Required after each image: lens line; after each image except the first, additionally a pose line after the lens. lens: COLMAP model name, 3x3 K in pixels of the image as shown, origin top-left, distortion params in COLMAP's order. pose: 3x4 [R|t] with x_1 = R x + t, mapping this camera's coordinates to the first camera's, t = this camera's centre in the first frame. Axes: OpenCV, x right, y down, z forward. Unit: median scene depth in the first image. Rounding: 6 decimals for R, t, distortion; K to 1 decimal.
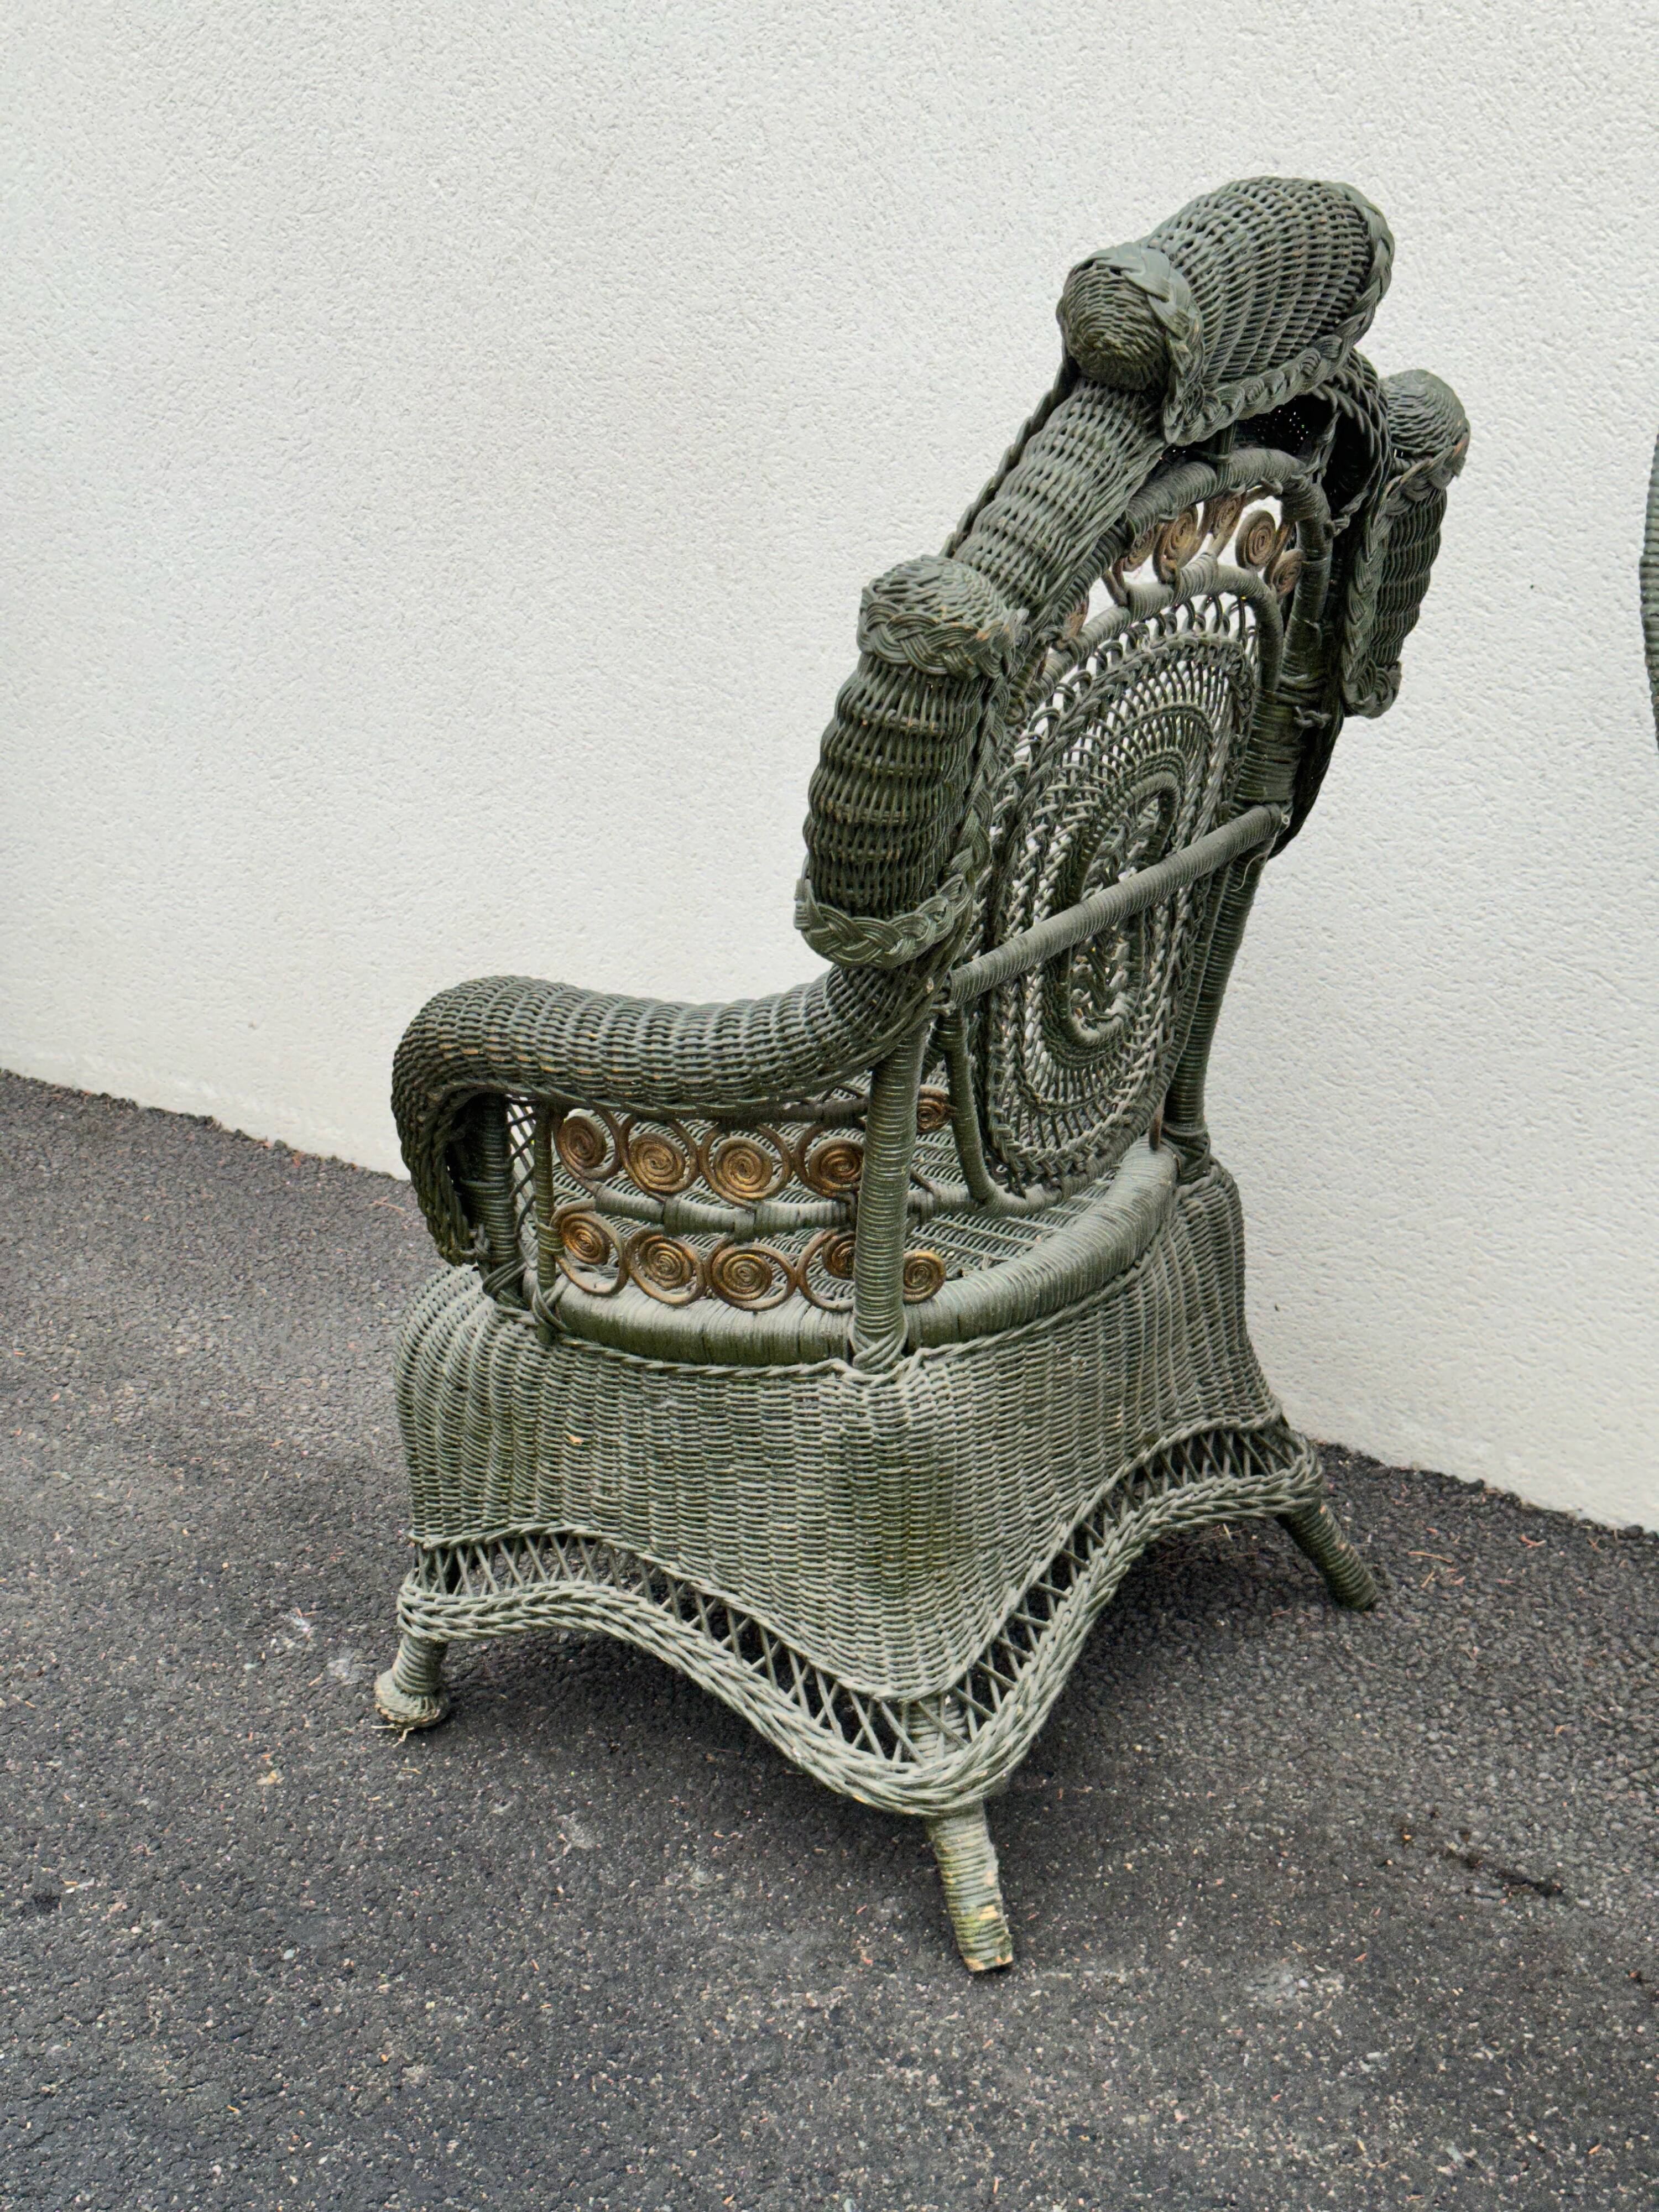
lens RADIAL K [[3080.1, 0, 827.1], [0, 3080.1, 1096.1], [0, 0, 1]] dist [0.190298, -0.377879]
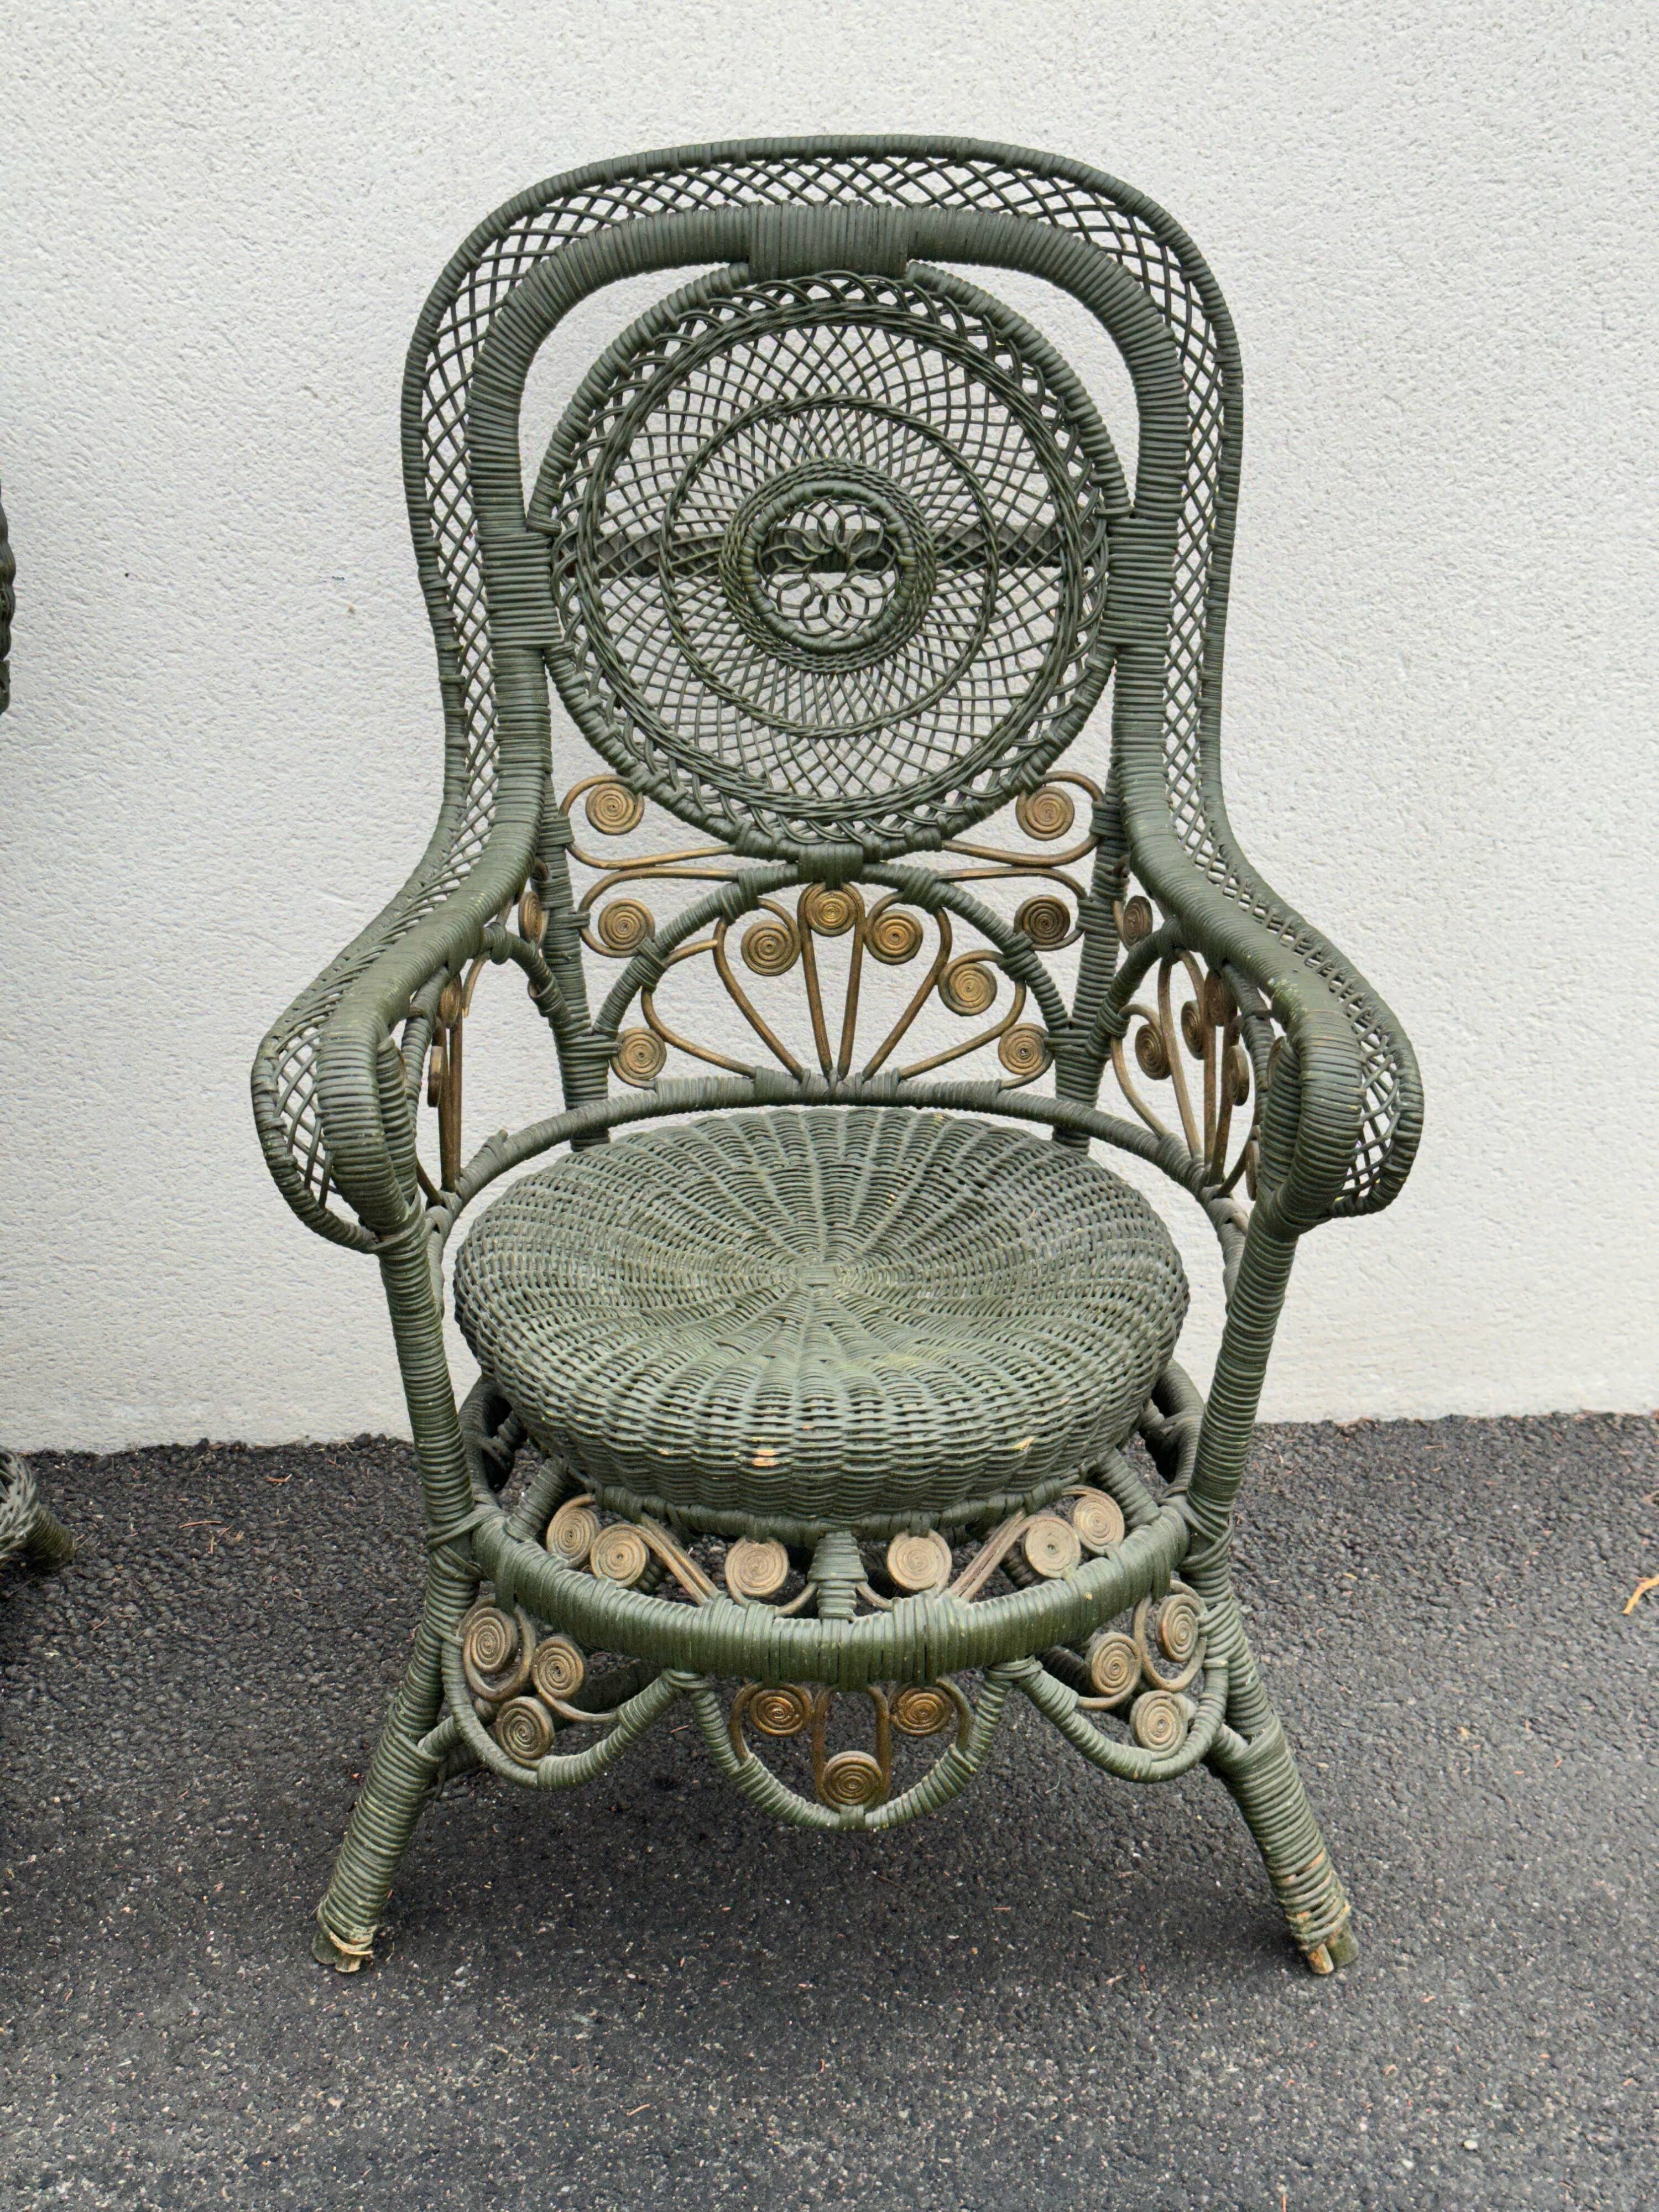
lens RADIAL K [[3080.1, 0, 827.1], [0, 3080.1, 1096.1], [0, 0, 1]] dist [0.190298, -0.377879]
pose [[0.755344, -0.223433, 0.616063, -0.302786], [0.206846, 0.973312, 0.099390, -0.058314], [-0.621828, 0.052357, 0.781402, 0.079435]]
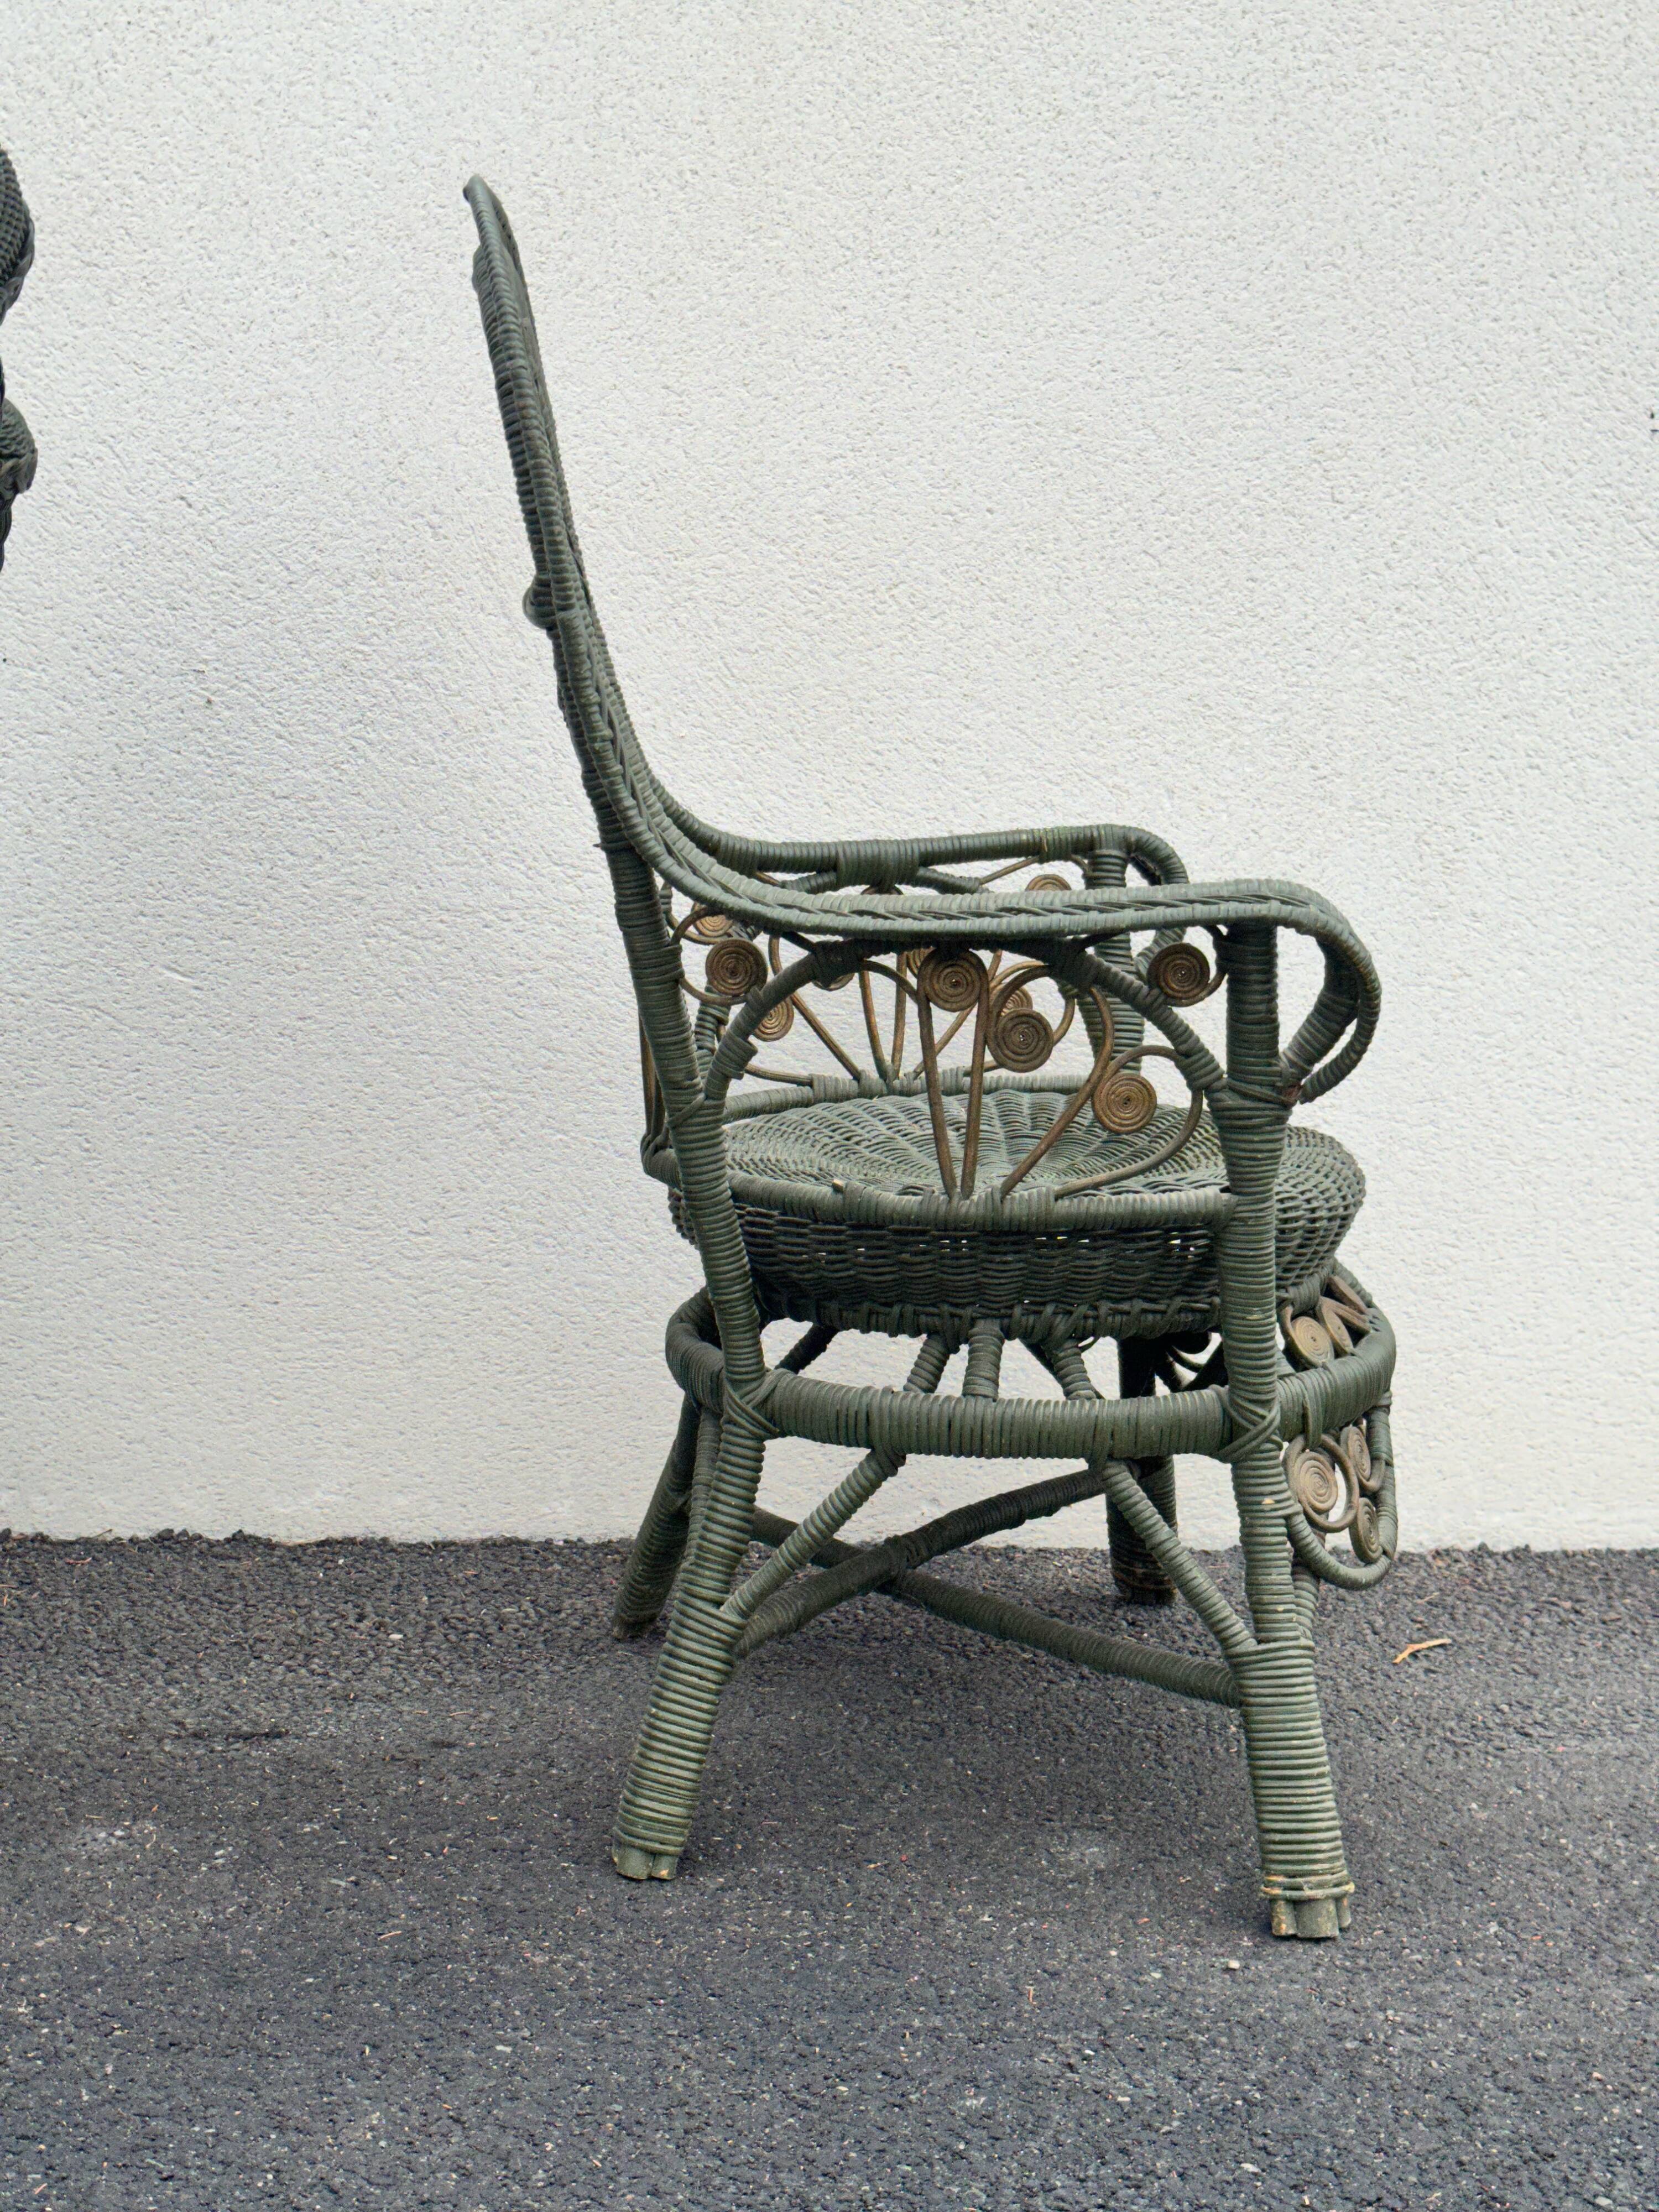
lens RADIAL K [[3079.5, 0, 811.8], [0, 3079.5, 1128.4], [0, 0, 1]] dist [0.194325, -0.401725]
pose [[0.737851, -0.031215, 0.674241, -0.363203], [0.186425, 0.969497, -0.159128, 0.262307], [-0.648708, 0.243108, 0.721164, 0.052143]]
